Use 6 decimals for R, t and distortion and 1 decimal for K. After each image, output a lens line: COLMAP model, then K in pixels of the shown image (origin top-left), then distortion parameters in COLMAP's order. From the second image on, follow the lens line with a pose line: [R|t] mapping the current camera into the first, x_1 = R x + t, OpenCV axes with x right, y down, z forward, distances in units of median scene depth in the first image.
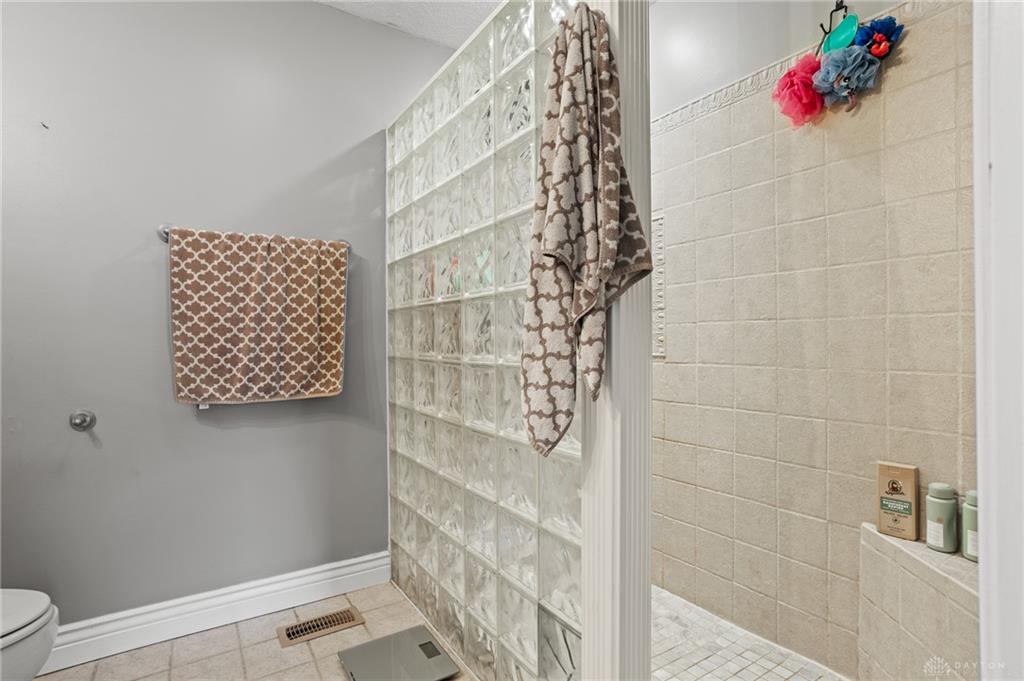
lens RADIAL K [[507.4, 0, 510.4], [0, 507.4, 336.5], [0, 0, 1]] dist [-0.071596, 0.041306]
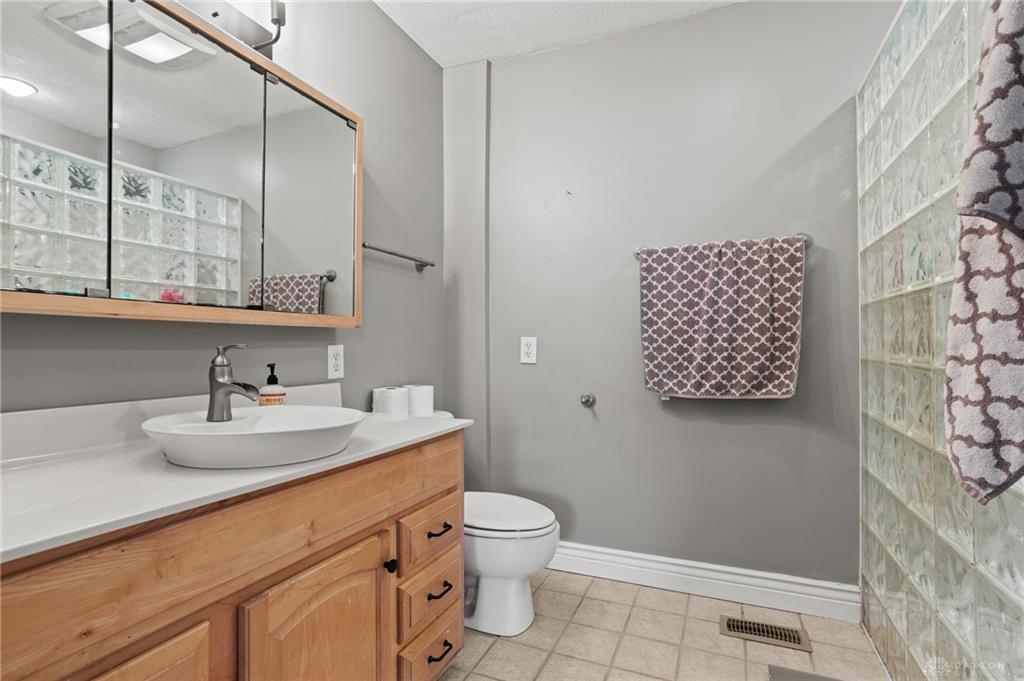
lens RADIAL K [[507.4, 0, 510.4], [0, 507.4, 336.5], [0, 0, 1]] dist [-0.071596, 0.041306]
pose [[0.537146, -0.012367, -0.843399, 0.173310], [0.007413, 0.999923, -0.009941, 0.005676], [0.843457, -0.000913, 0.537196, 0.053599]]
